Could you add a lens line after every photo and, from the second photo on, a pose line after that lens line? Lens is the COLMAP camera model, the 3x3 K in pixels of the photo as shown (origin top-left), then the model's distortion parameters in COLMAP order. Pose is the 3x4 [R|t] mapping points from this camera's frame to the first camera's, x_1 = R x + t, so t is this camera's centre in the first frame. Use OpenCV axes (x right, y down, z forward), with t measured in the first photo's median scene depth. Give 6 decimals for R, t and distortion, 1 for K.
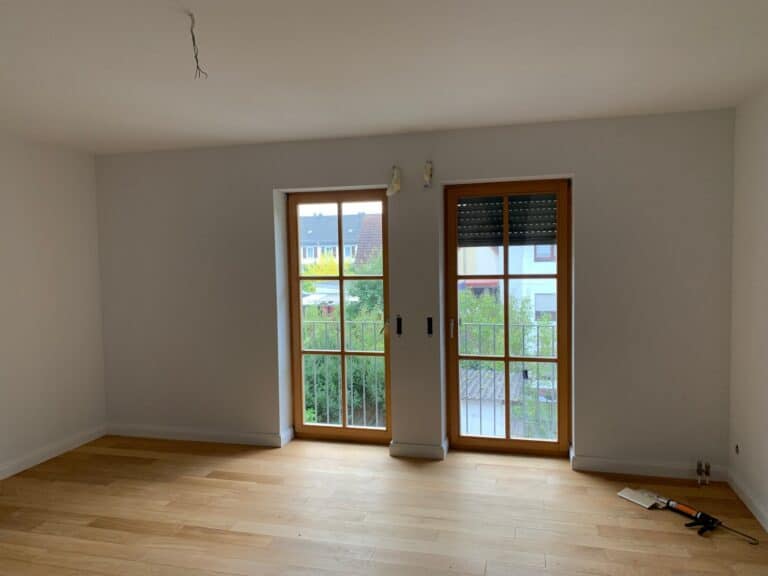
lens RADIAL K [[594.0, 0, 384.0], [0, 594.0, 288.0], [0, 0, 1]] dist [0.048386, -0.006001]
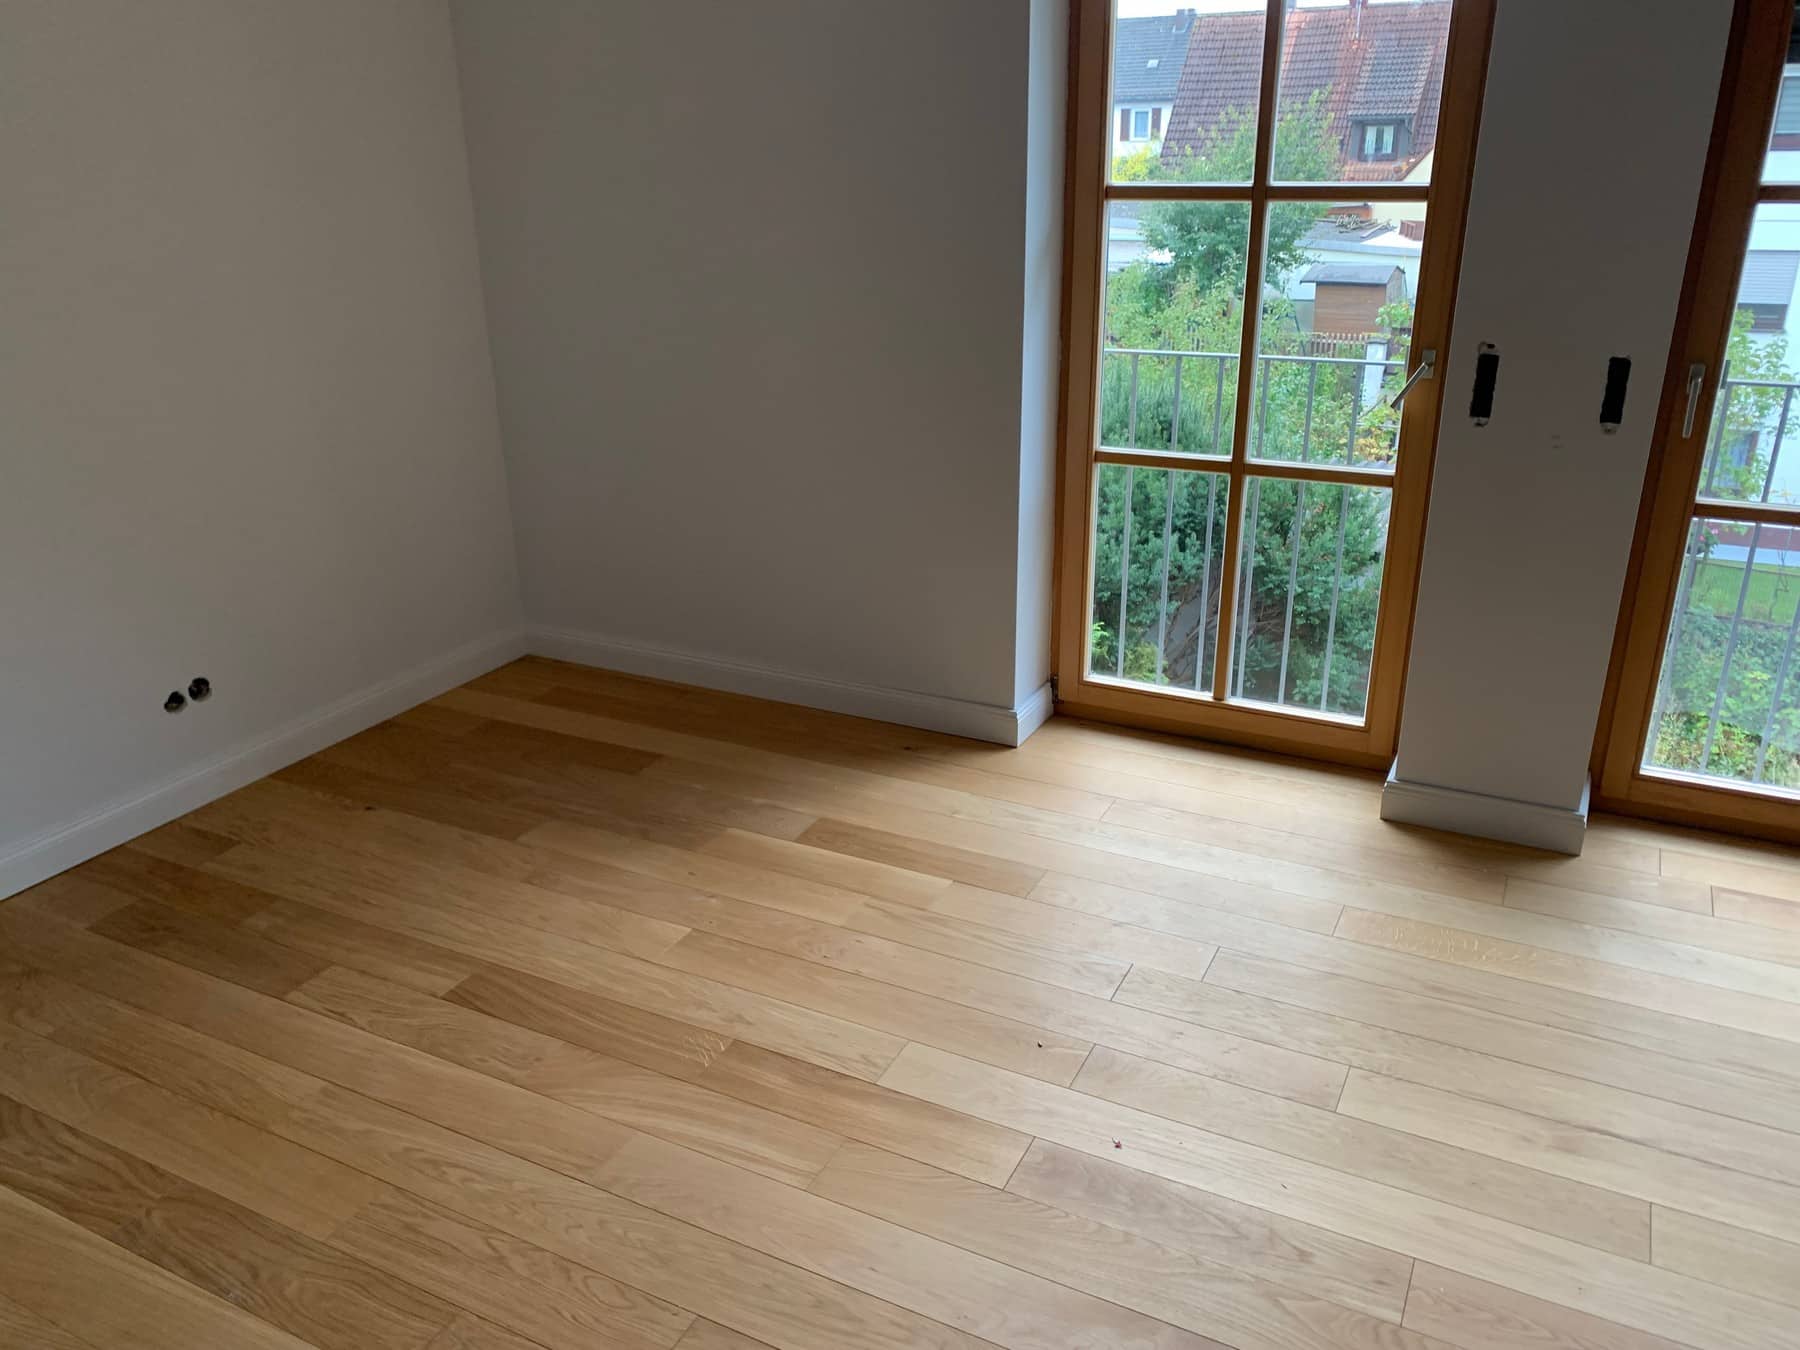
lens RADIAL K [[1392.3, 0, 900.0], [0, 1392.3, 675.0], [0, 0, 1]] dist [0.048386, -0.006001]
pose [[0.977377, 0.082548, -0.194733, -0.097331], [-0.018759, 0.950898, 0.308936, -0.002984], [0.210673, -0.298293, 0.930934, 0.317730]]
